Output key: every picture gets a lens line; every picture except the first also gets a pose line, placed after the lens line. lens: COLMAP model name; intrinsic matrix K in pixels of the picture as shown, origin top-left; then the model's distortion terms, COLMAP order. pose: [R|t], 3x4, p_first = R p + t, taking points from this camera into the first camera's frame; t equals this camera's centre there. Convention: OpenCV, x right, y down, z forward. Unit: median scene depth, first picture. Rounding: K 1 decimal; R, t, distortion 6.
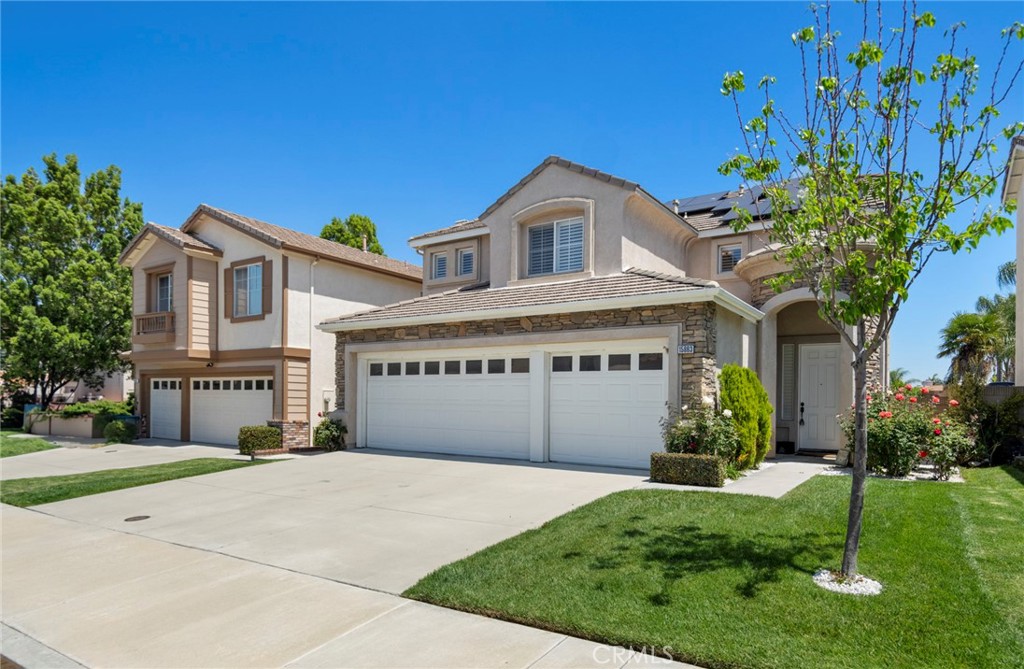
lens RADIAL K [[584.1, 0, 527.6], [0, 584.1, 396.2], [0, 0, 1]] dist [-0.000924, 0.000454]
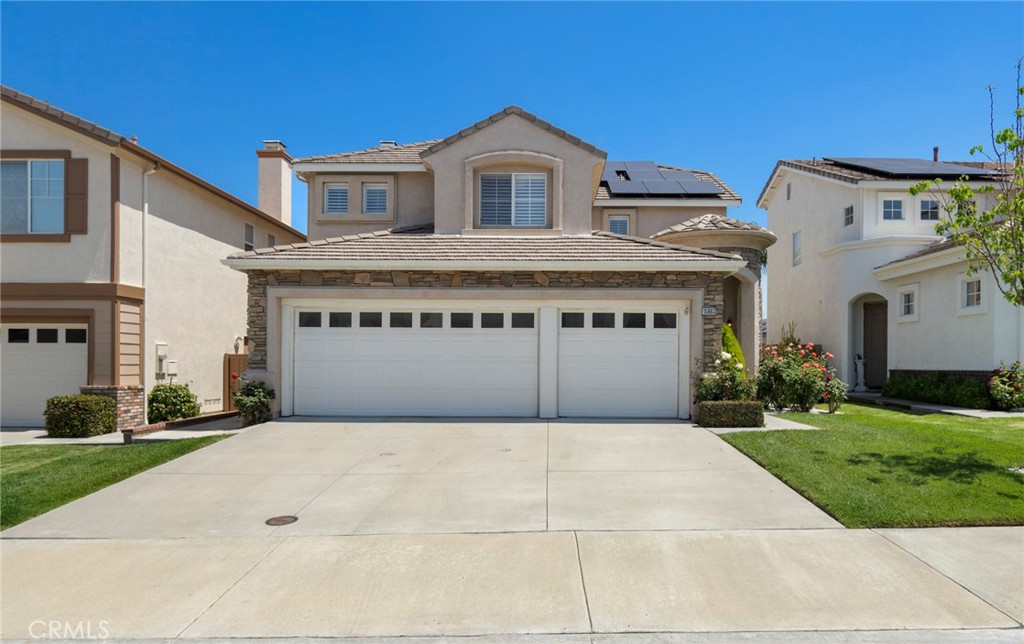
lens RADIAL K [[613.3, 0, 533.8], [0, 613.3, 355.3], [0, 0, 1]] dist [0.002997, -0.001056]
pose [[0.847856, -0.003143, 0.530217, -0.472515], [0.000607, 0.999988, 0.004958, 0.000233], [-0.530226, -0.003882, 0.847847, 0.110326]]
